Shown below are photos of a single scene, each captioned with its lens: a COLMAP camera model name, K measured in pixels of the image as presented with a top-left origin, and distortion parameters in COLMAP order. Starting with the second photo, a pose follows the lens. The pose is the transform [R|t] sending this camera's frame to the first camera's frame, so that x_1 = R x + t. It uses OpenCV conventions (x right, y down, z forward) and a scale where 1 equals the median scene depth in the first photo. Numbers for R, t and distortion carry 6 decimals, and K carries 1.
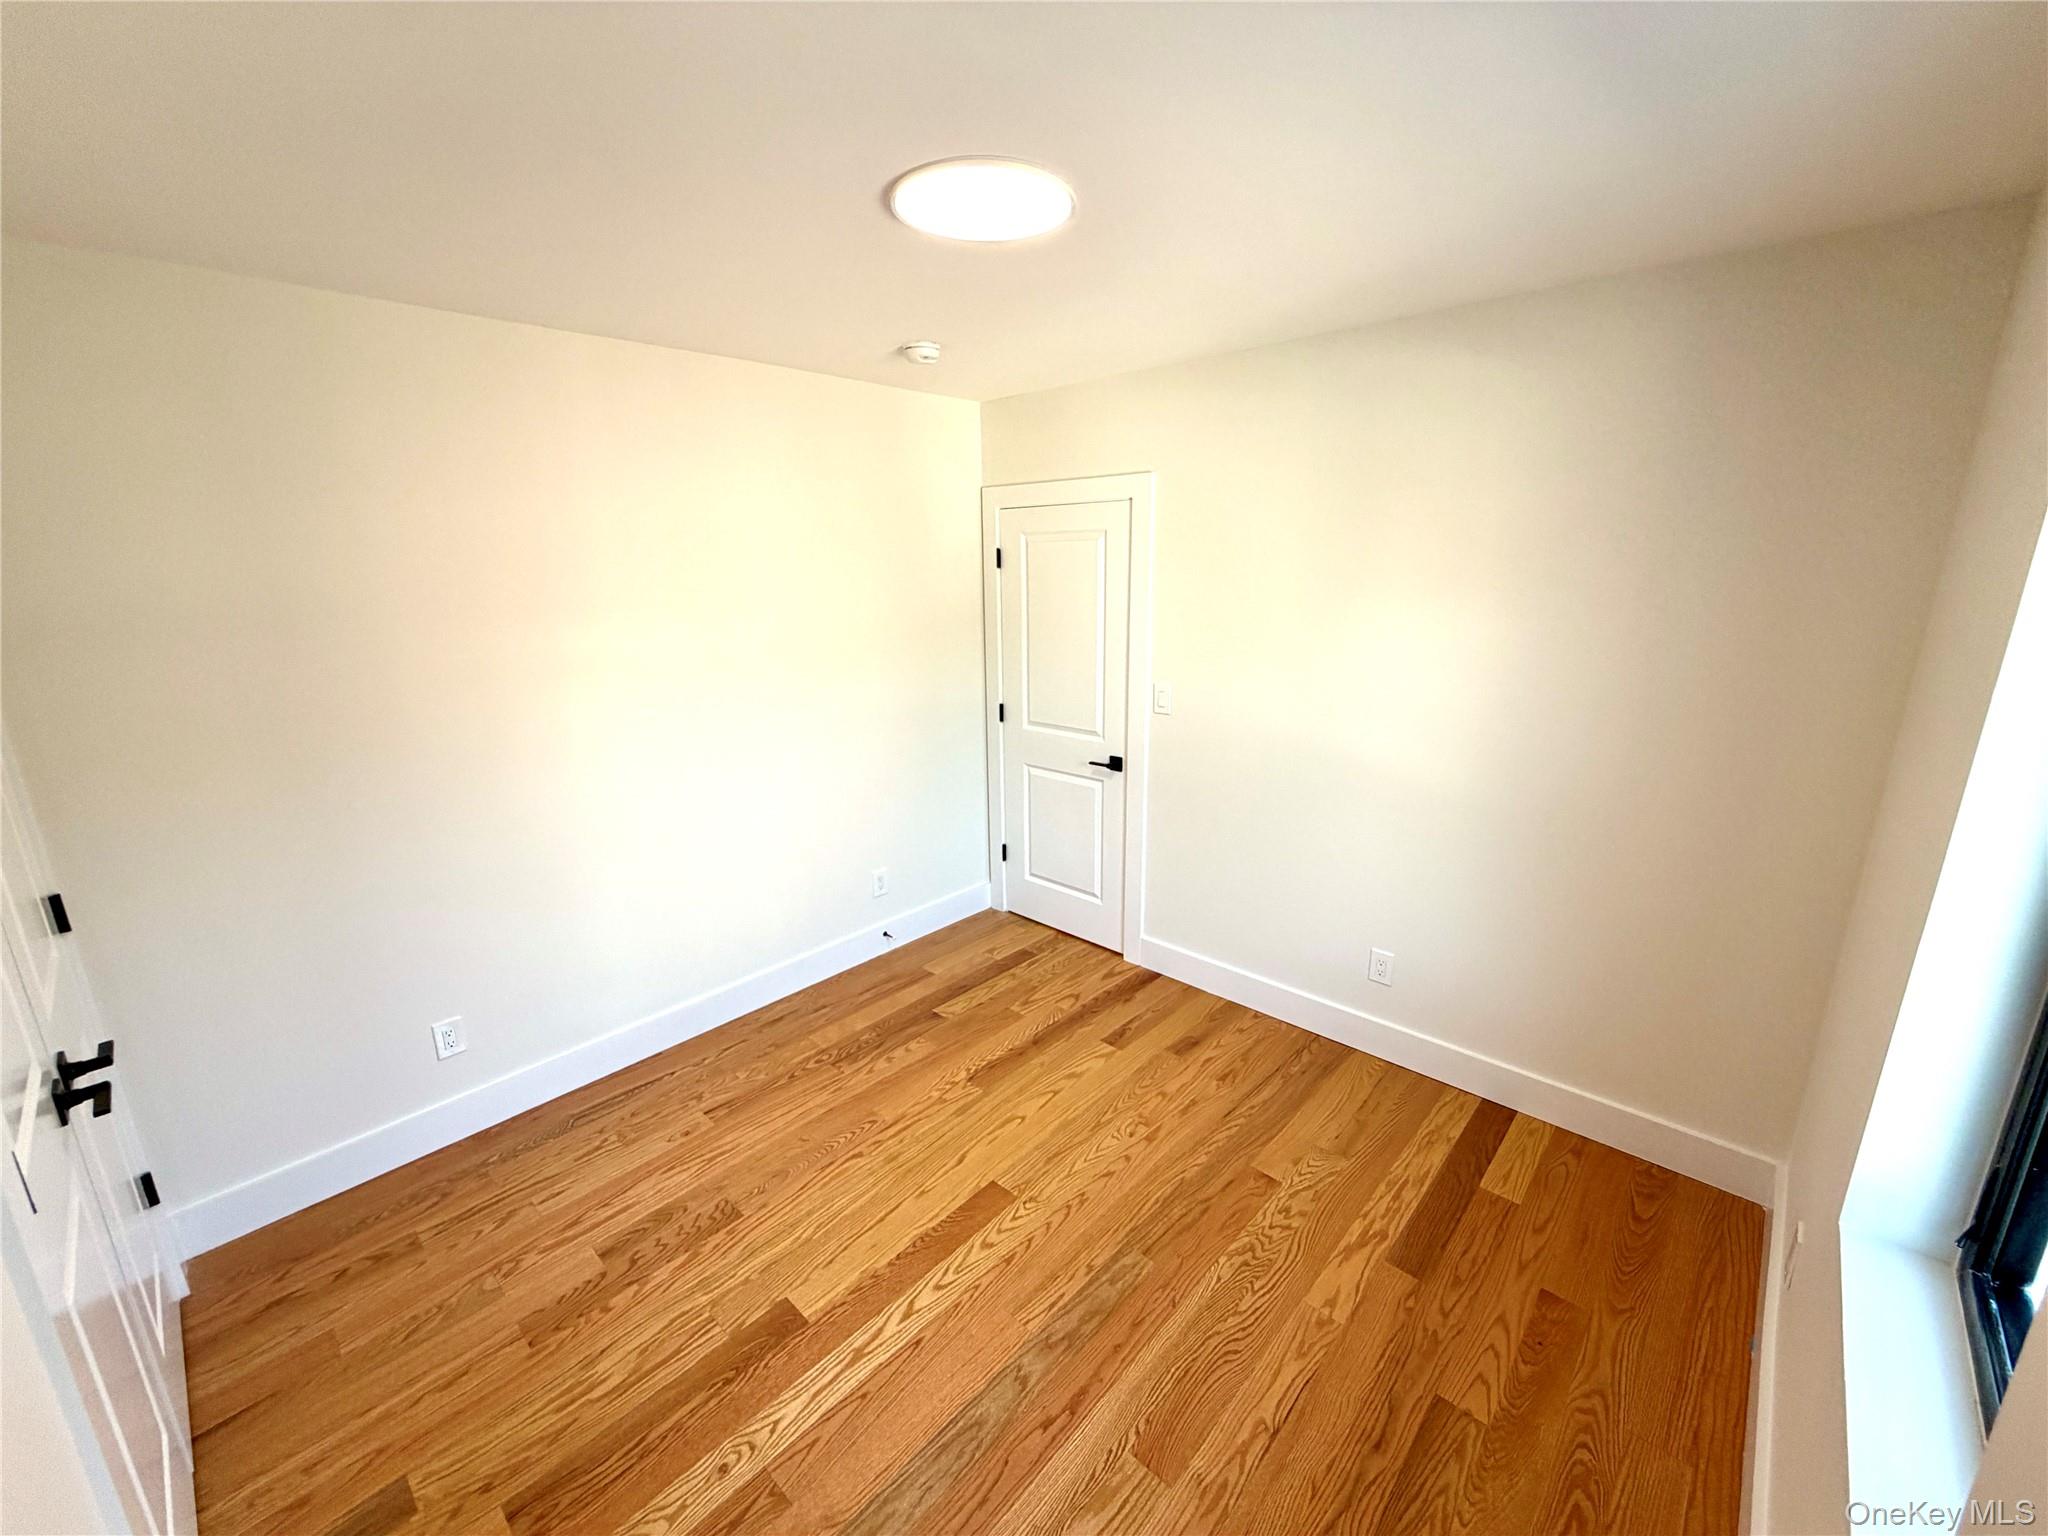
lens RADIAL K [[818.9, 0, 1017.5], [0, 818.9, 766.6], [0, 0, 1]] dist [0.001128, 0.000018]
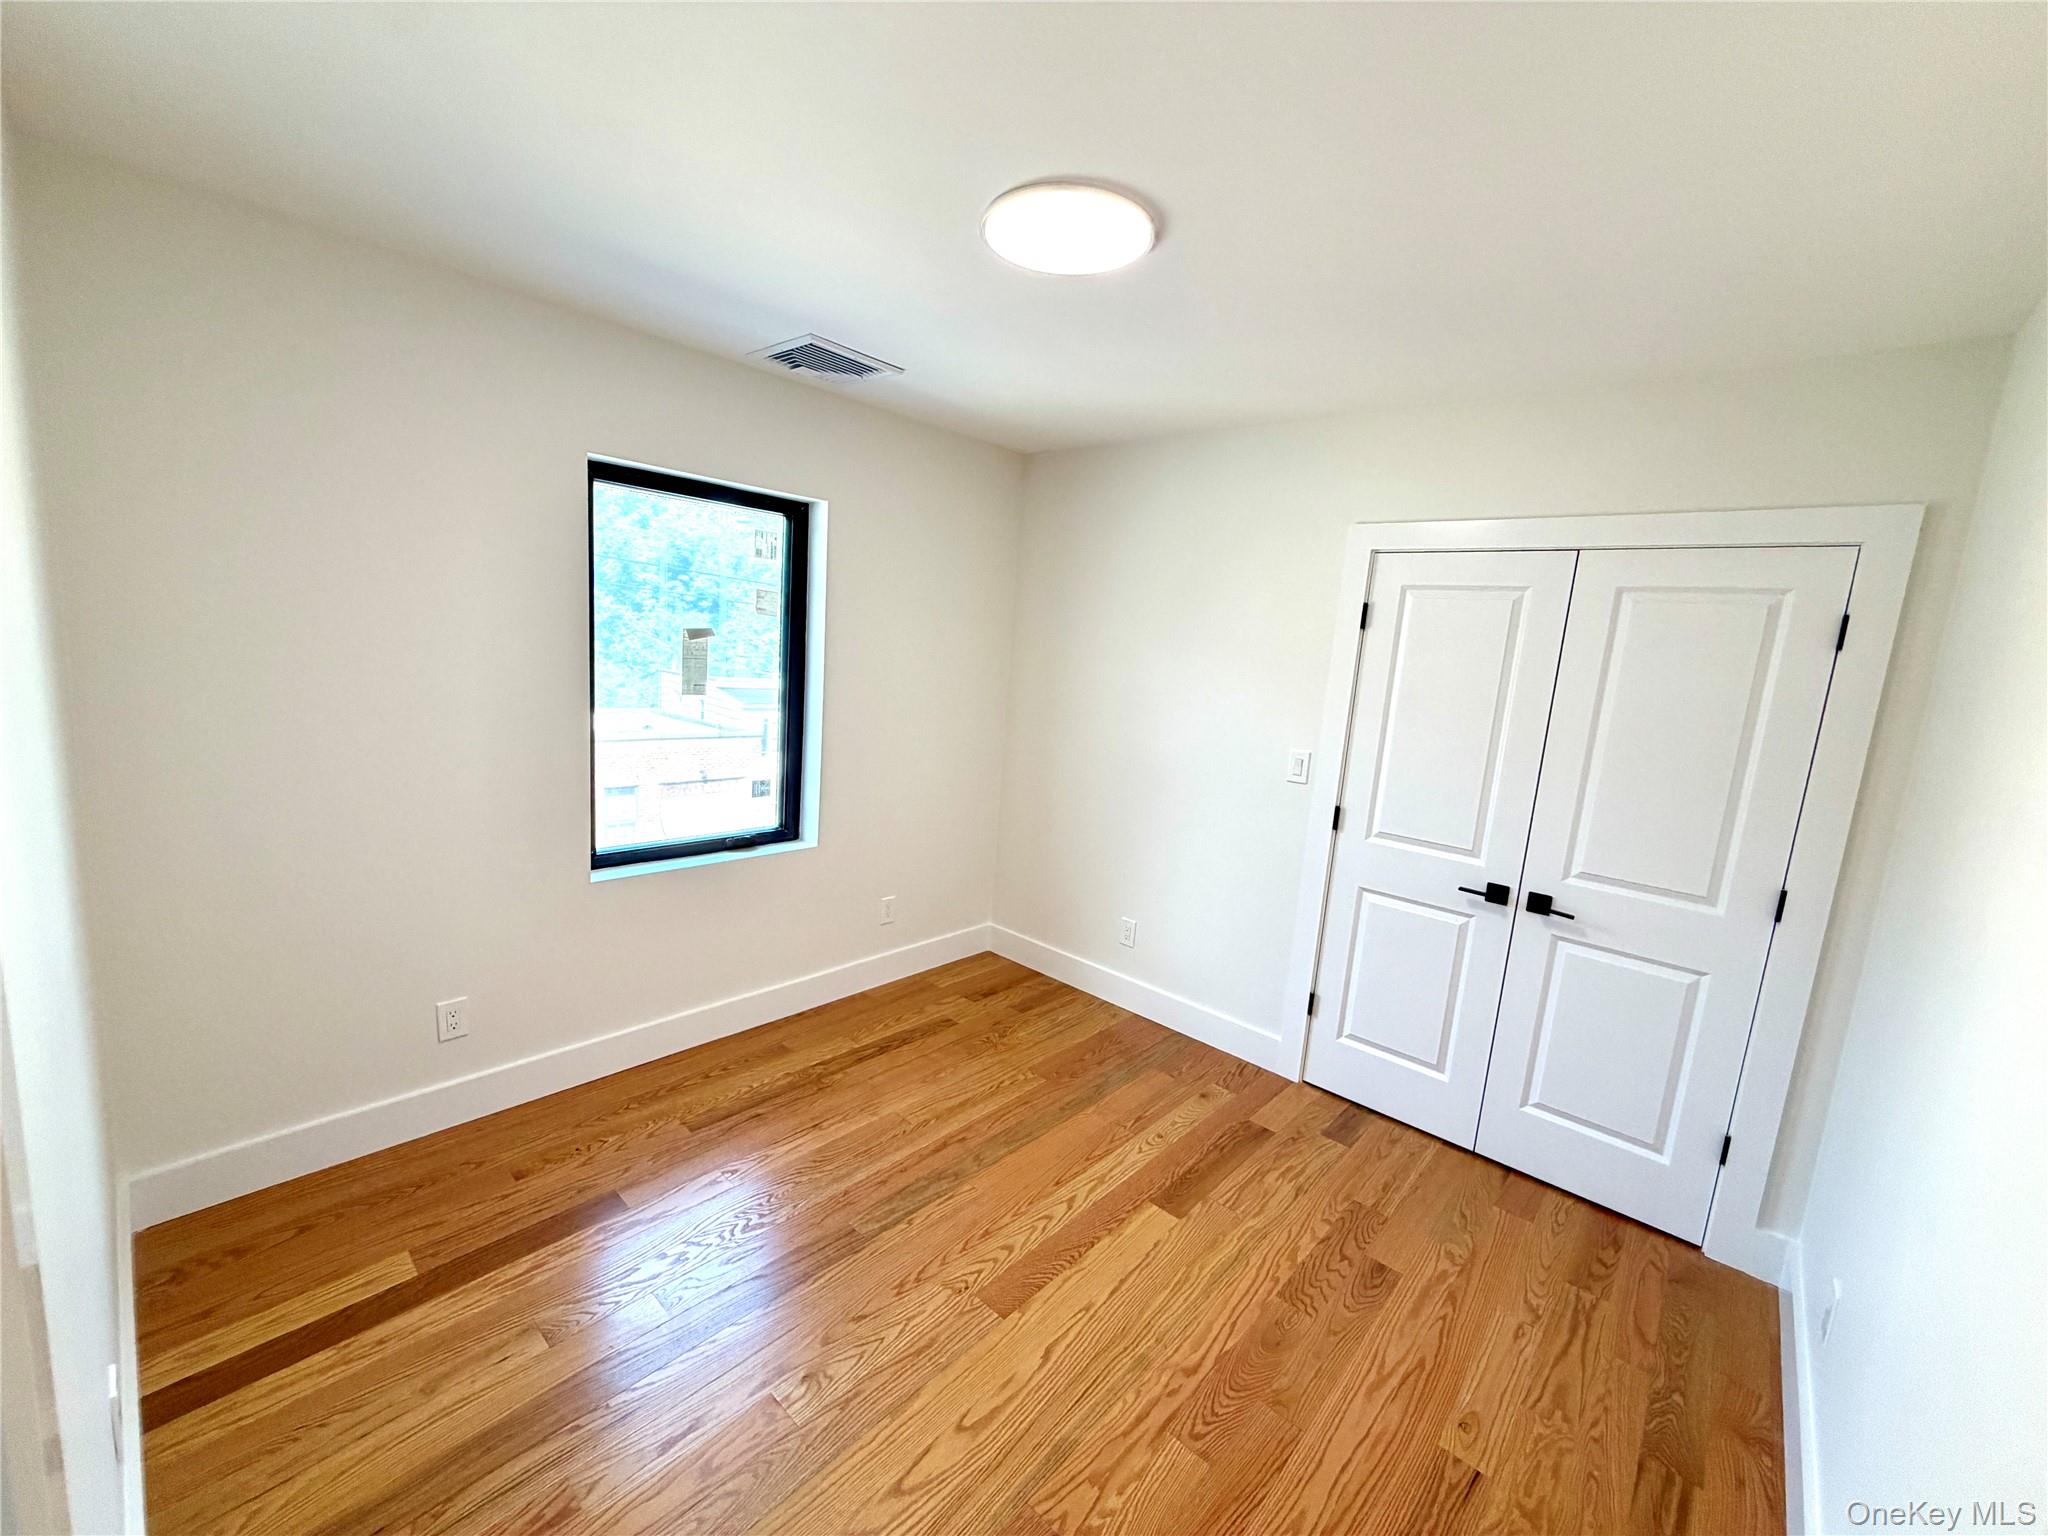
lens RADIAL K [[818.9, 0, 1017.5], [0, 818.9, 766.6], [0, 0, 1]] dist [0.001128, 0.000018]
pose [[-0.998172, -0.055119, -0.024785, 0.007926], [-0.060430, 0.915307, 0.398197, -0.356660], [0.000738, 0.398967, -0.916965, 1.705066]]
